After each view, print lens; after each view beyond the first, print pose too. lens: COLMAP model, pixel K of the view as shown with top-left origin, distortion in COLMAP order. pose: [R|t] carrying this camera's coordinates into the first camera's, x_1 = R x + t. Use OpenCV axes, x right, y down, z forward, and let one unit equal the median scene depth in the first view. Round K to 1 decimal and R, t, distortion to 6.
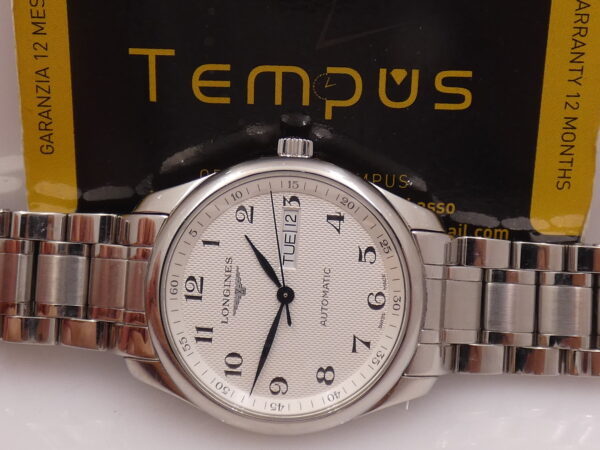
lens RADIAL K [[976.1, 0, 299.0], [0, 976.1, 252.3], [0, 0, 1]] dist [0.057922, 0.000000]
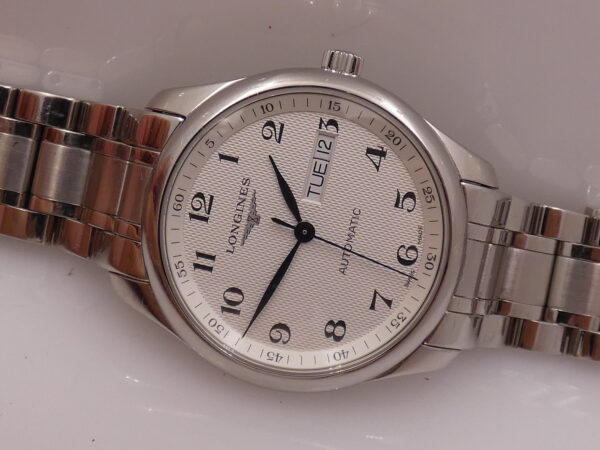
lens RADIAL K [[976.1, 0, 291.0], [0, 976.1, 242.4], [0, 0, 1]] dist [0.057922, 0.000000]
pose [[0.987165, 0.159706, -0.000122, -0.024082], [-0.159347, 0.984995, 0.066276, -0.002257], [0.010705, -0.065406, 0.997801, 0.137443]]
